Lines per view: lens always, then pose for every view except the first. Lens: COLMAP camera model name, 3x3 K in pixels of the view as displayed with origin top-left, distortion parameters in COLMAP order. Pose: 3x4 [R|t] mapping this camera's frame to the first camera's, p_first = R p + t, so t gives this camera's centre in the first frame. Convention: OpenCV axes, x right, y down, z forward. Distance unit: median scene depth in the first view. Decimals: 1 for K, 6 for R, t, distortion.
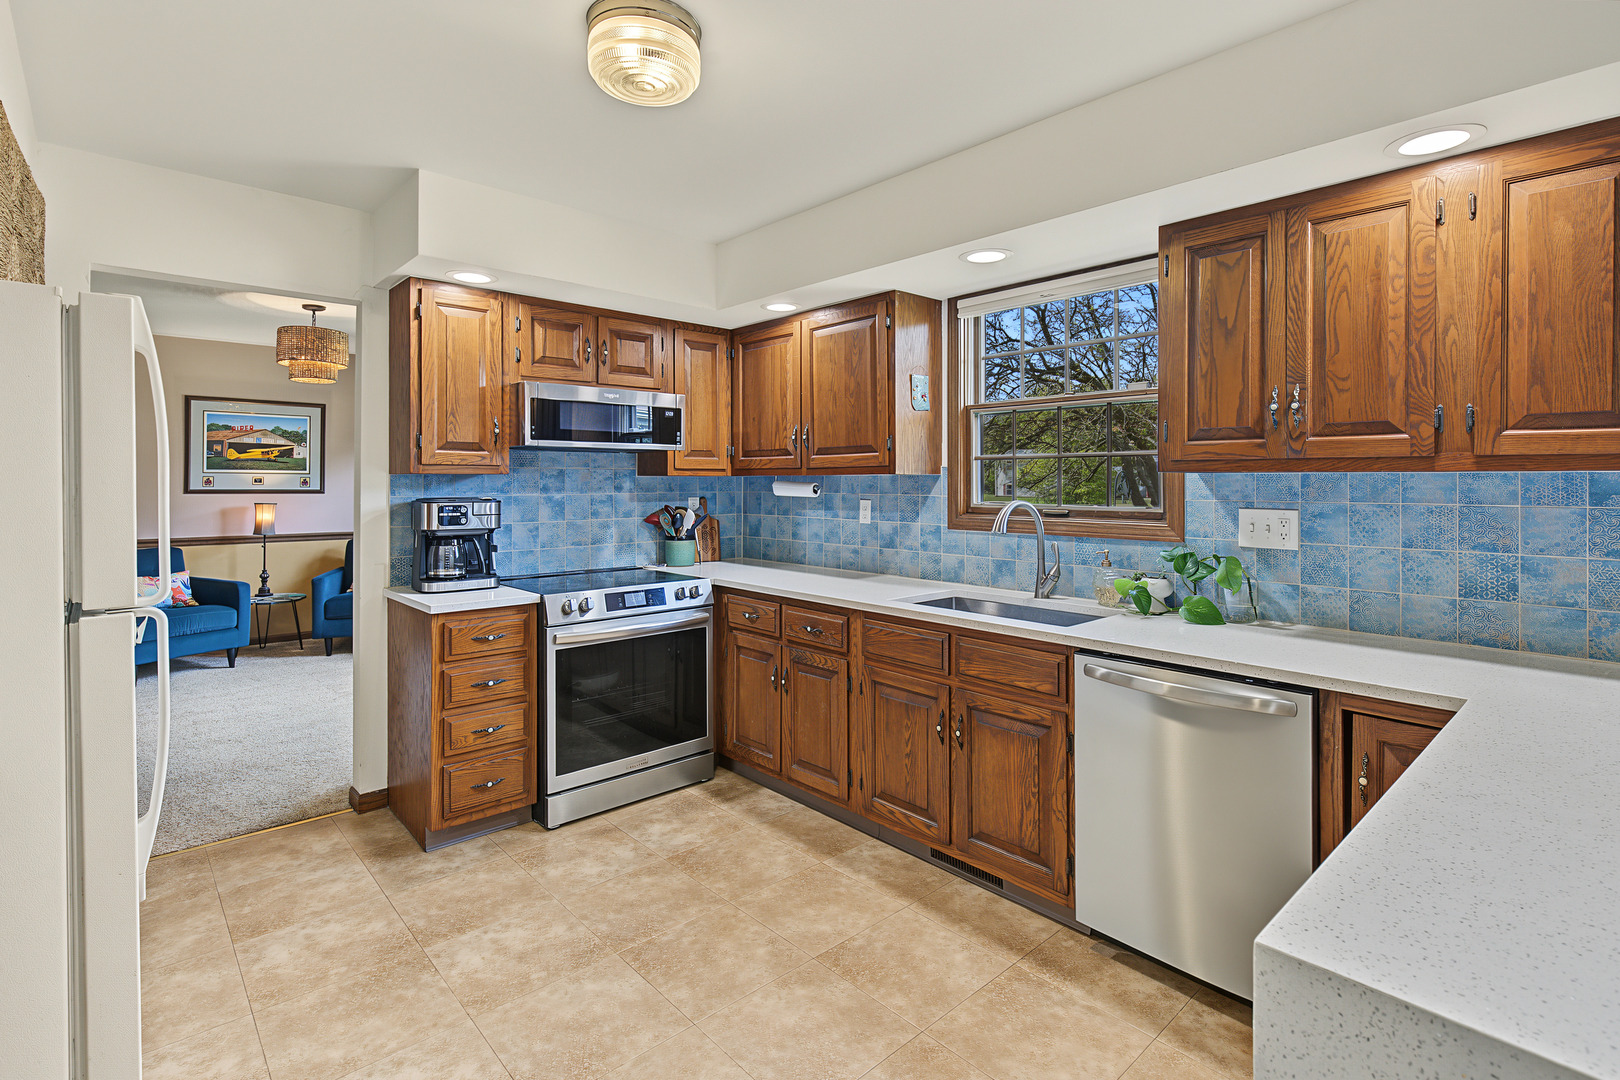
lens RADIAL K [[763.8, 0, 822.7], [0, 763.8, 478.8], [0, 0, 1]] dist [-0.006413, 0.002870]
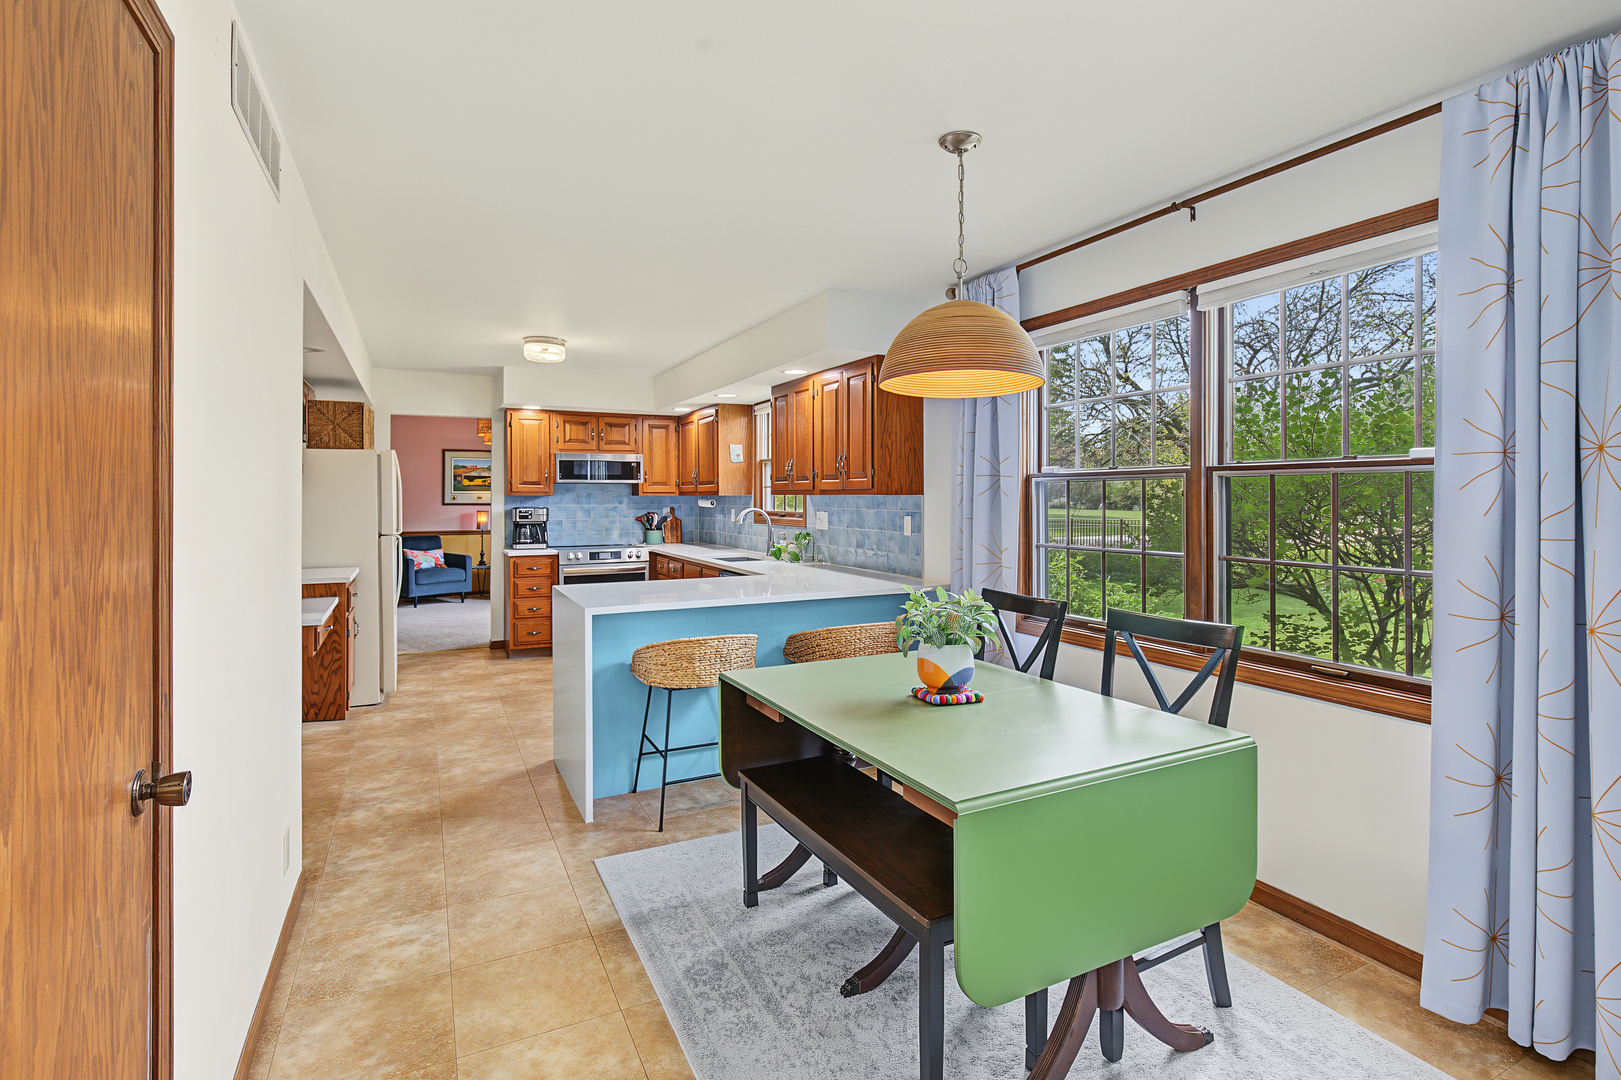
lens RADIAL K [[764.2, 0, 825.6], [0, 764.2, 498.1], [0, 0, 1]] dist [-0.006413, 0.002870]
pose [[0.964206, -0.000870, -0.265151, 0.818978], [0.002665, 0.999976, 0.006413, -0.010319], [0.265139, -0.006890, 0.964186, -0.784634]]
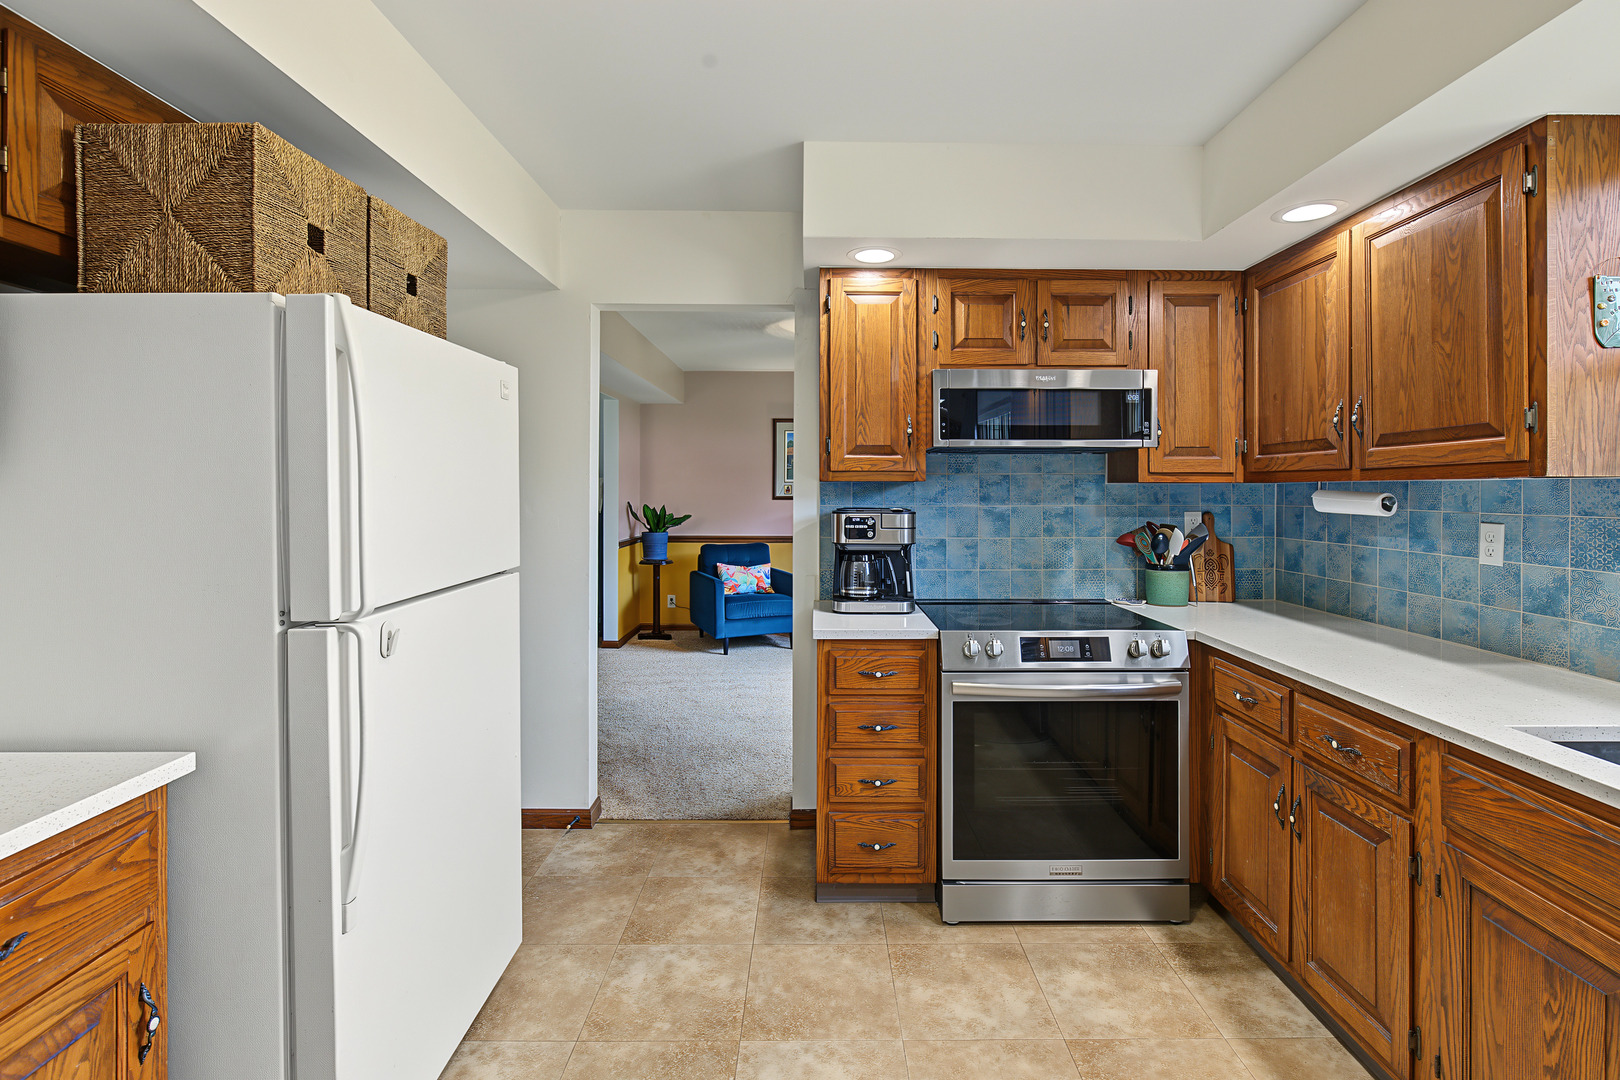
lens RADIAL K [[763.8, 0, 827.8], [0, 763.8, 490.2], [0, 0, 1]] dist [-0.006413, 0.002870]
pose [[0.741291, 0.001632, -0.671182, 0.074403], [0.001454, 0.999991, 0.004038, 0.000138], [0.671183, -0.003969, 0.741281, 0.274746]]
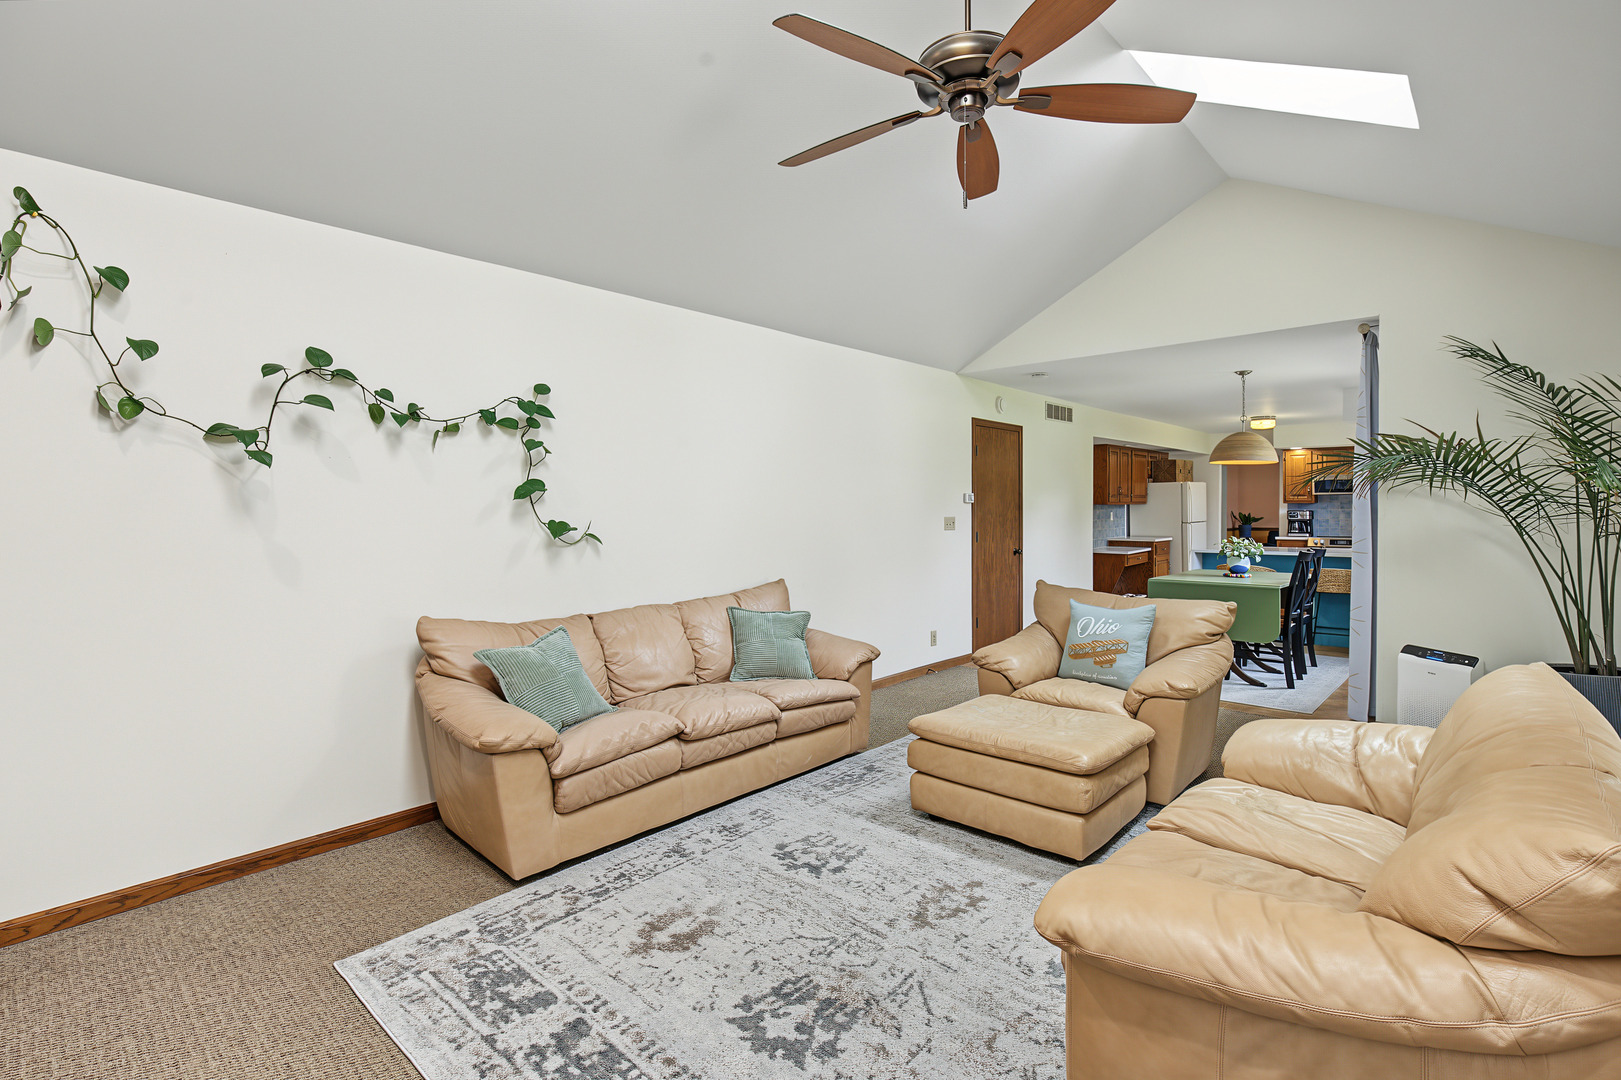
lens RADIAL K [[764.2, 0, 865.0], [0, 764.2, 486.8], [0, 0, 1]] dist [-0.006413, 0.002870]
pose [[0.134438, -0.020127, -0.990718, 2.403208], [-0.000666, 0.999792, -0.020402, -0.006920], [0.990922, 0.003403, 0.134397, -1.265163]]
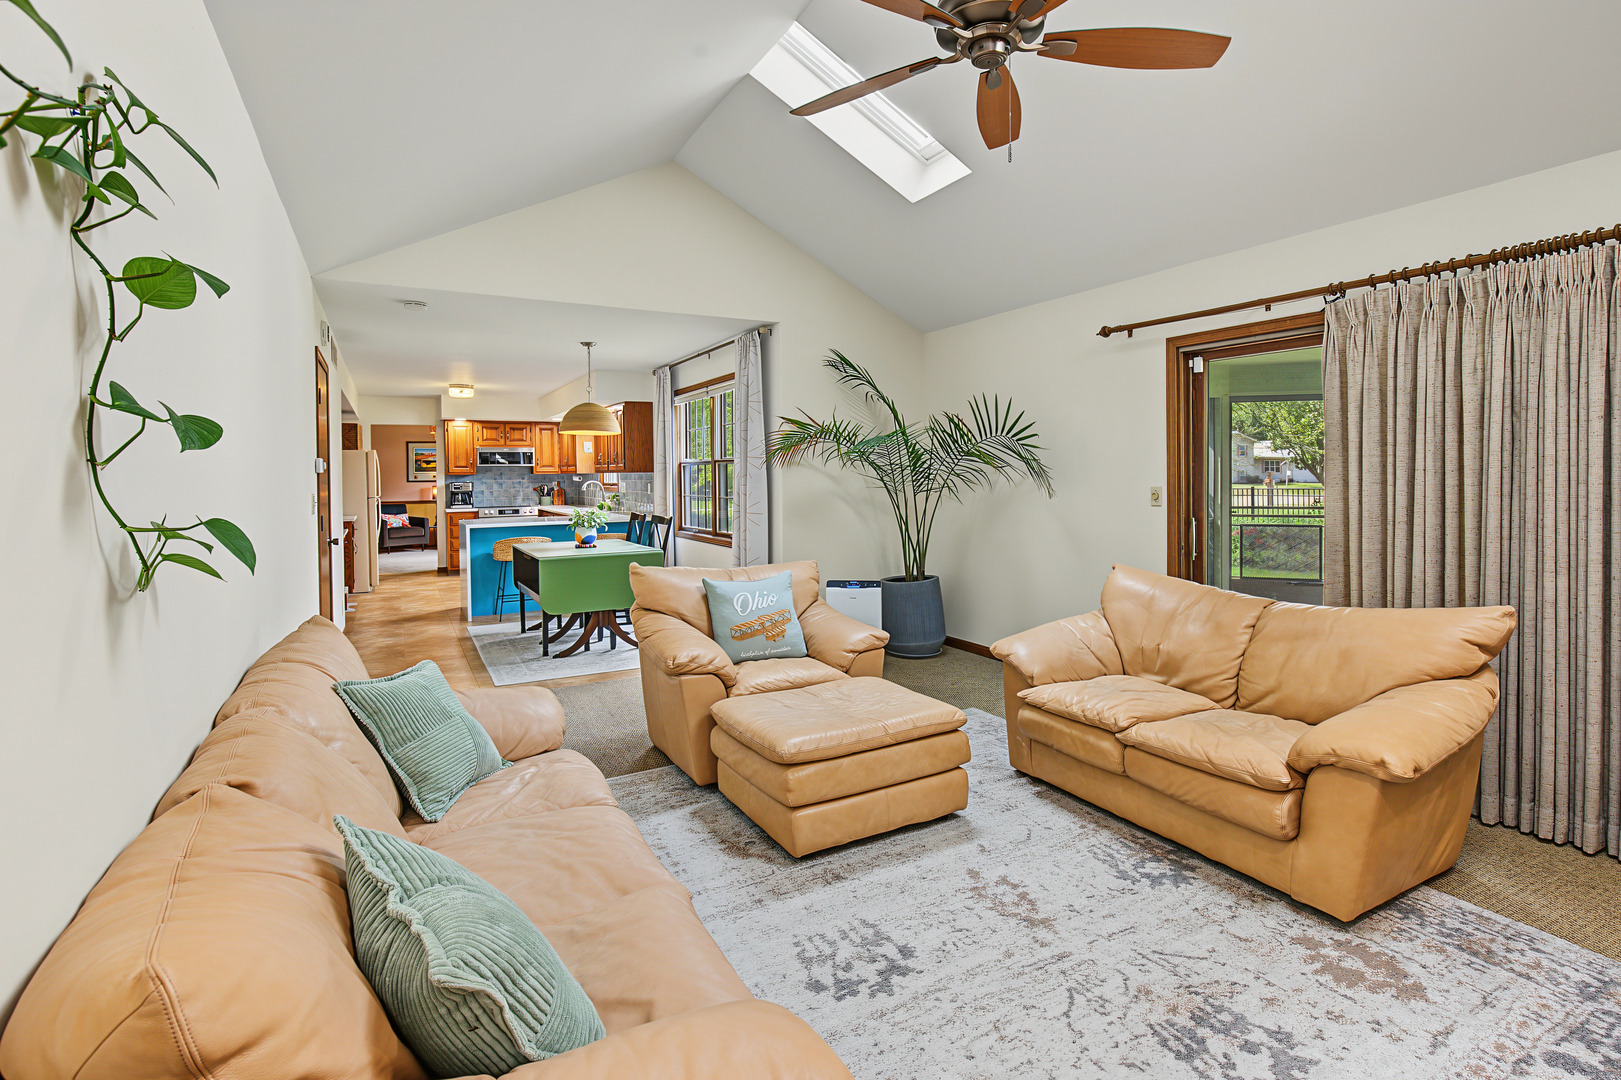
lens RADIAL K [[764.2, 0, 822.6], [0, 764.2, 476.1], [0, 0, 1]] dist [-0.006413, 0.002870]
pose [[0.970236, -0.009556, -0.241973, 1.742484], [0.012002, 0.999891, 0.008634, -0.008861], [0.241864, -0.011281, 0.970244, -1.747503]]
